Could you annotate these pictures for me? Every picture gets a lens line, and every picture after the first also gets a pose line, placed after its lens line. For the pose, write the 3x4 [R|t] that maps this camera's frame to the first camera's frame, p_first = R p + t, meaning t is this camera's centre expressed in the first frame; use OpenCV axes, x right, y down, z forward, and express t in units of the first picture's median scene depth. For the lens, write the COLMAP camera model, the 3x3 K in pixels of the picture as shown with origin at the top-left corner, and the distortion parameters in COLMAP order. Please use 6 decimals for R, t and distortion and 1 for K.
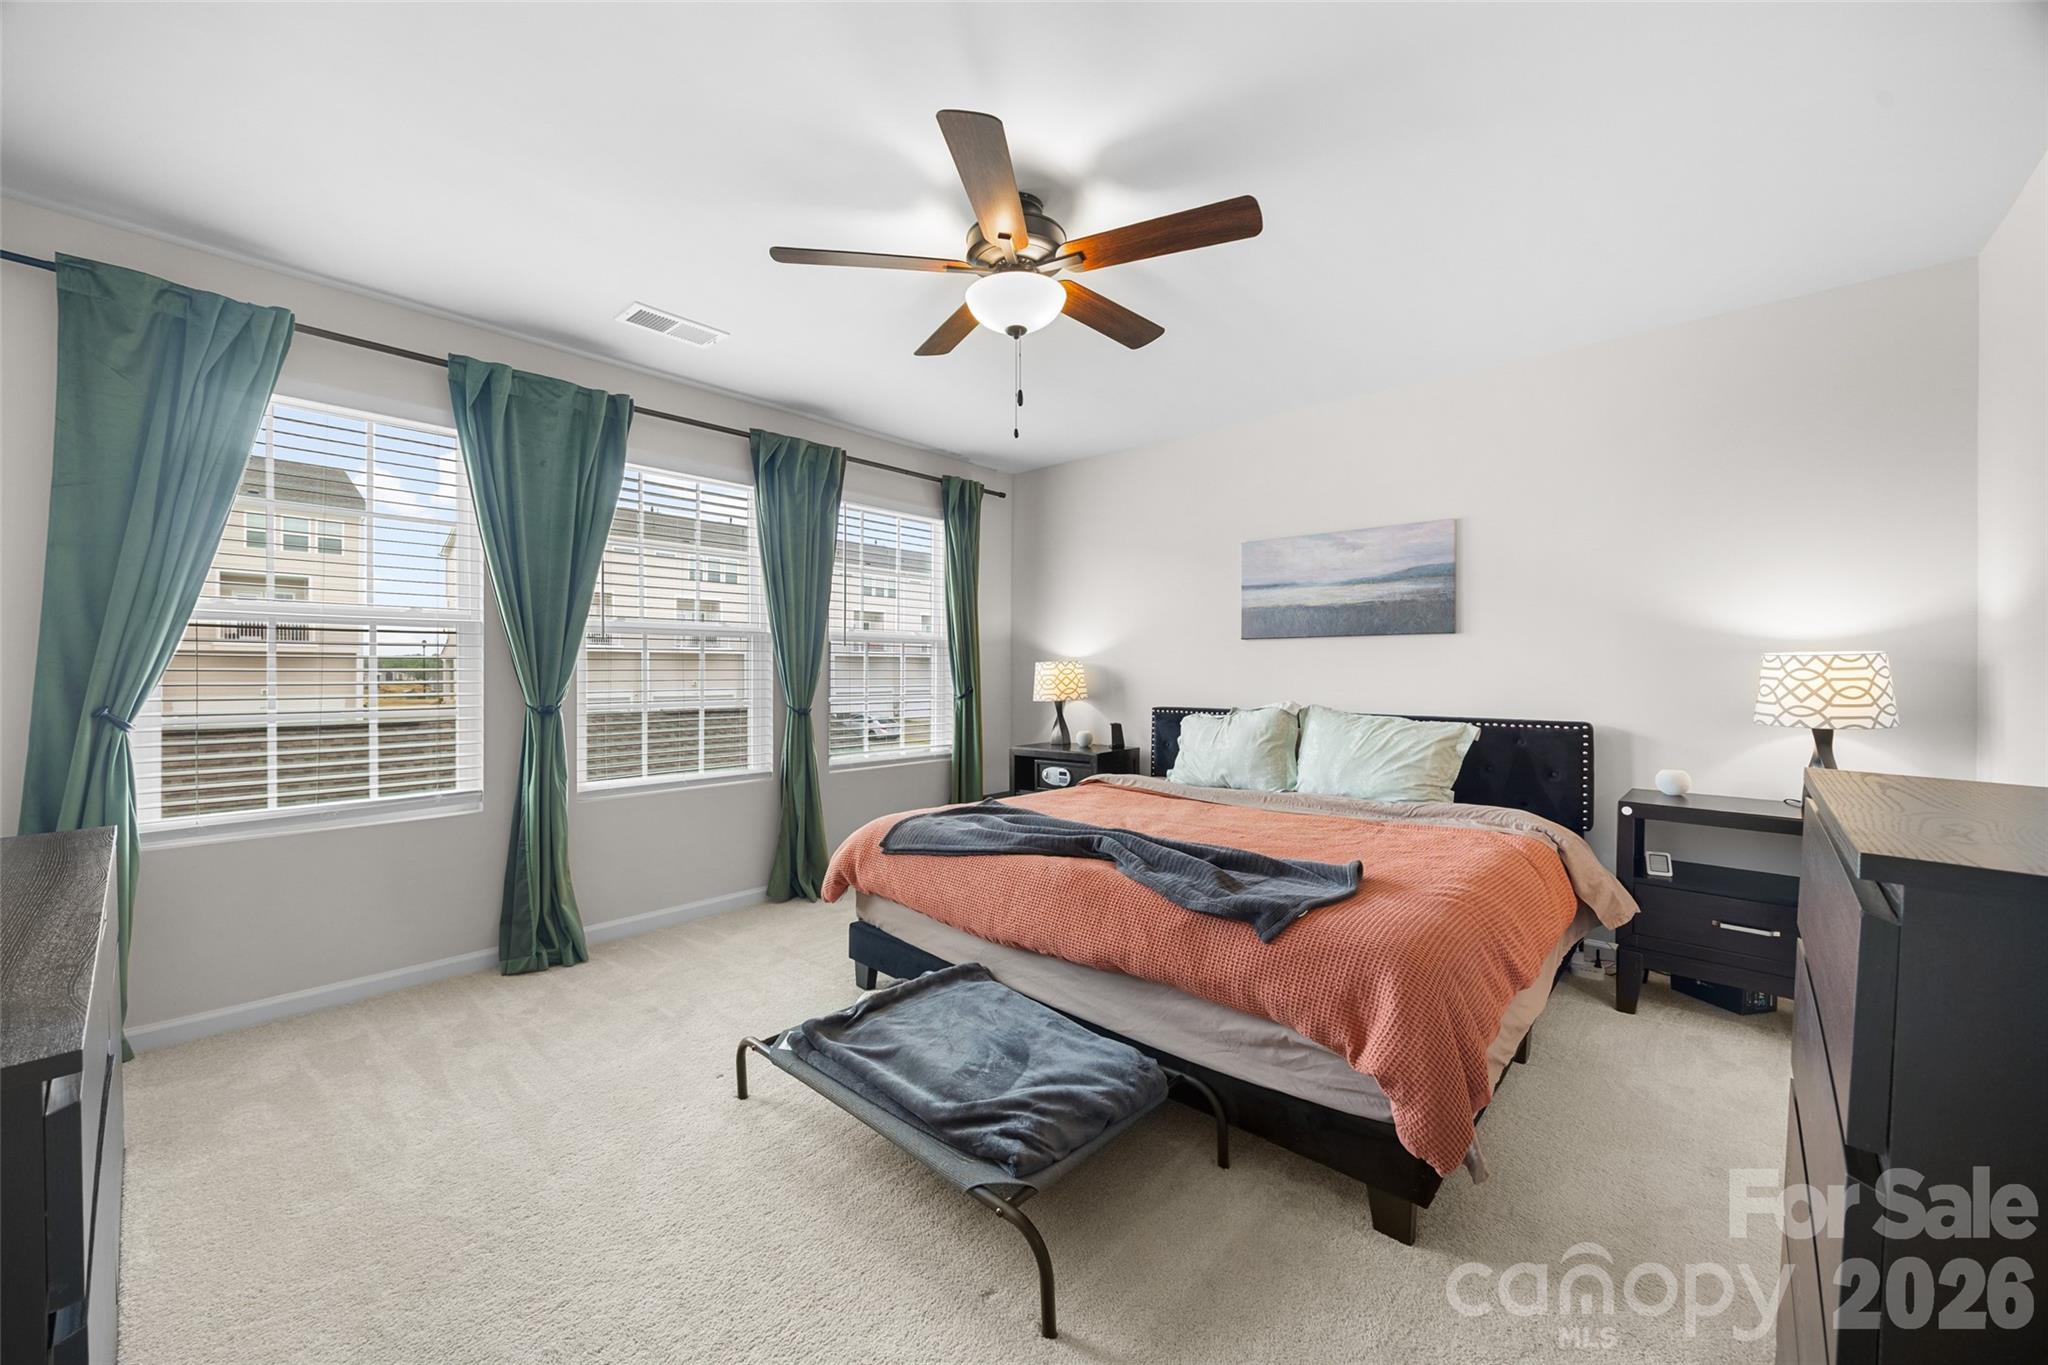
lens RADIAL K [[794.9, 0, 1019.7], [0, 794.9, 680.9], [0, 0, 1]] dist [0.002999, 0.000125]
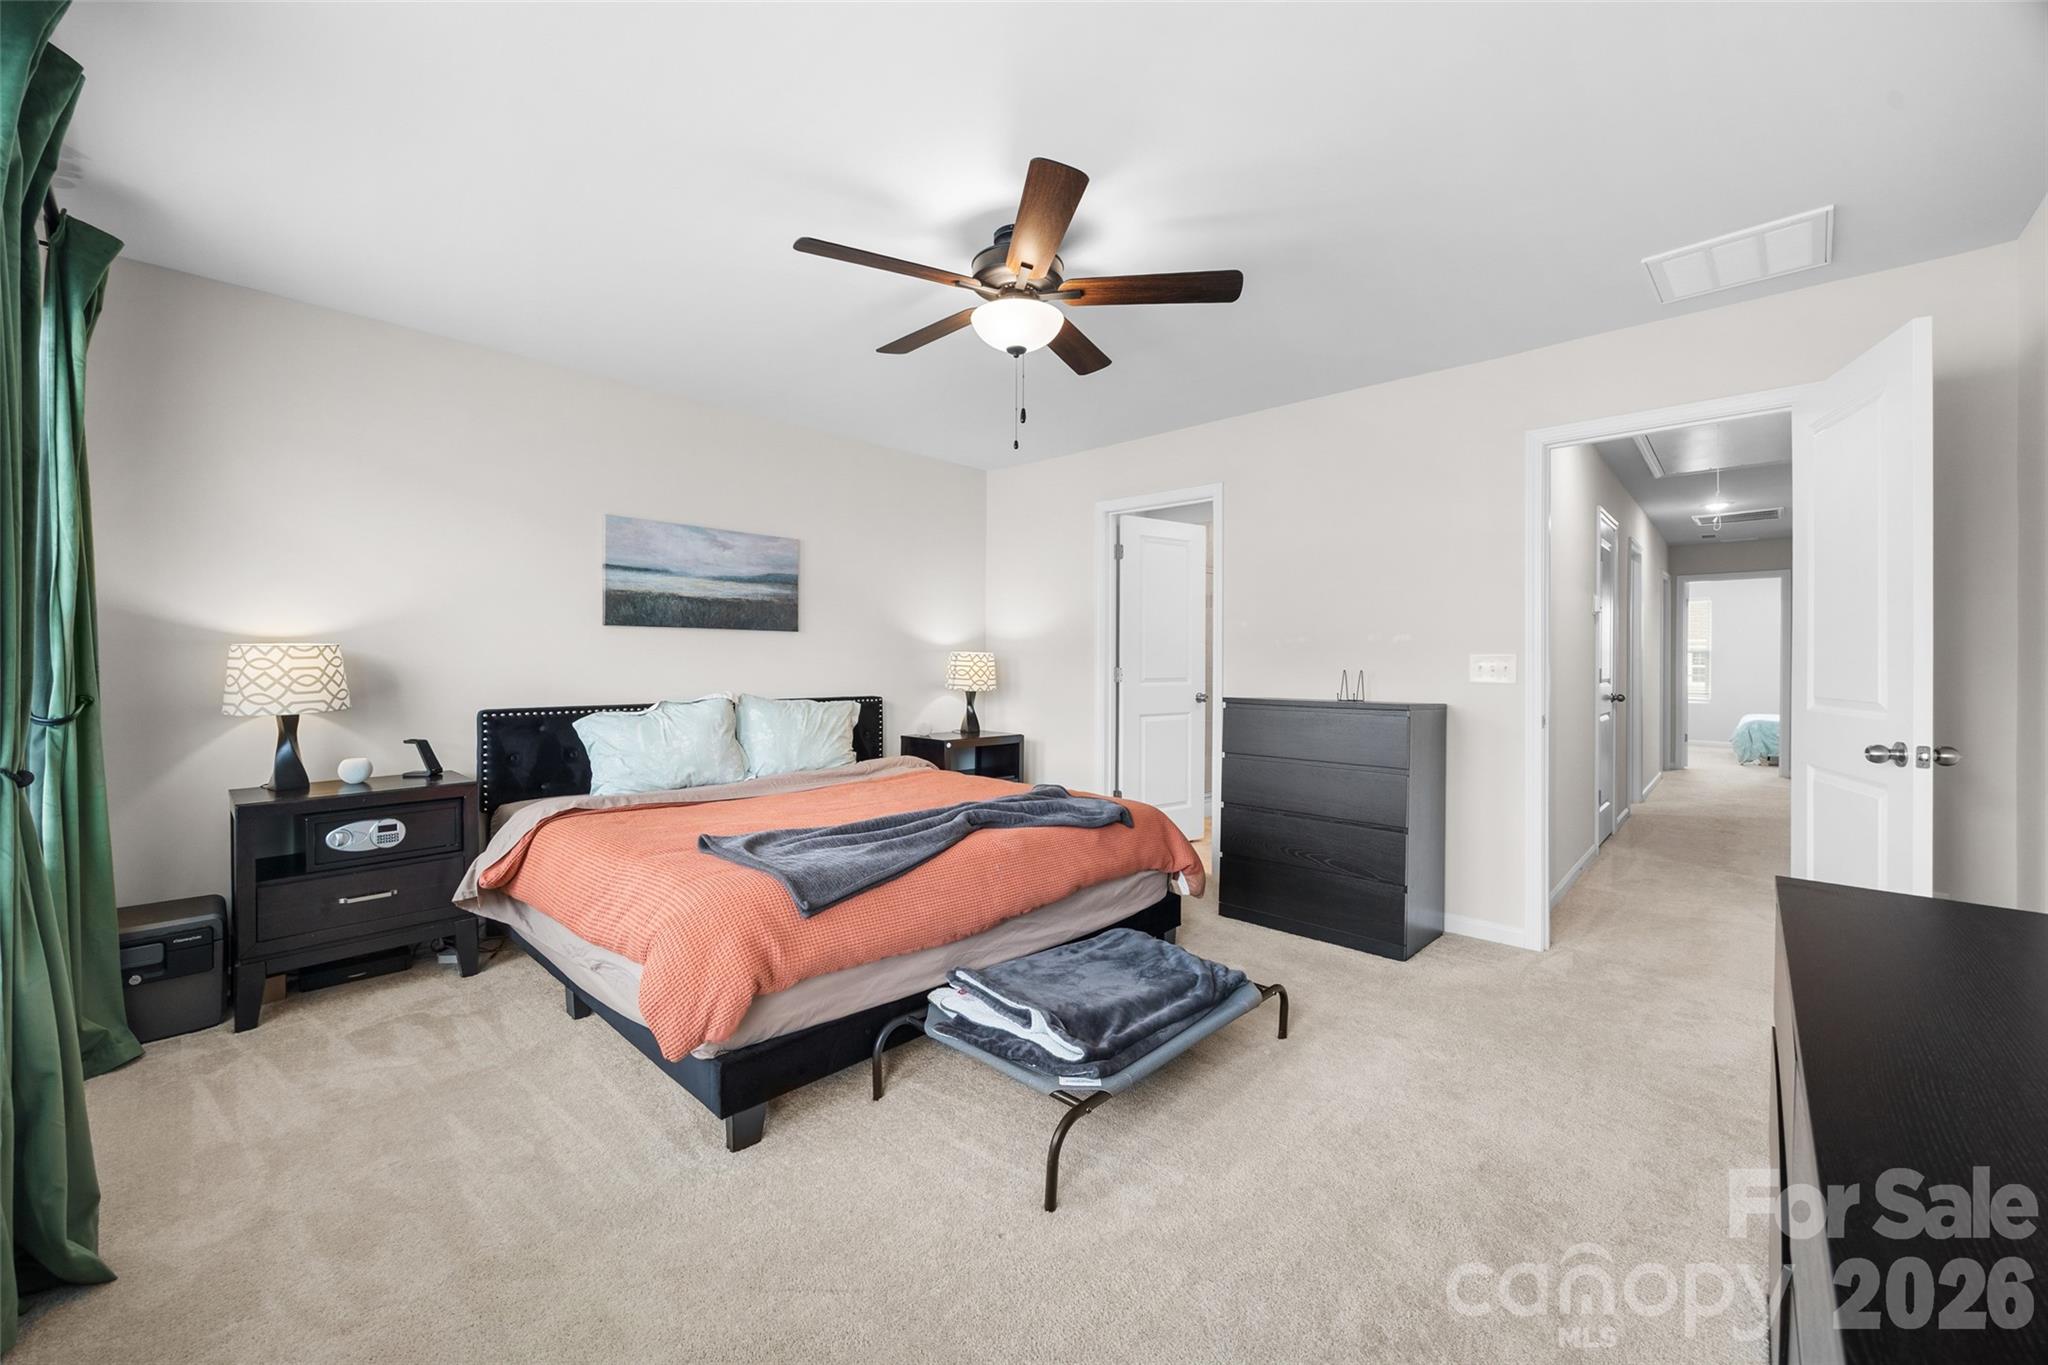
lens RADIAL K [[794.9, 0, 1025.2], [0, 794.9, 670.6], [0, 0, 1]] dist [0.002999, 0.000125]
pose [[0.019598, -0.010683, 0.999751, -0.617919], [0.009933, 0.999896, 0.010490, -0.007191], [-0.999759, 0.009725, 0.019702, 0.548749]]
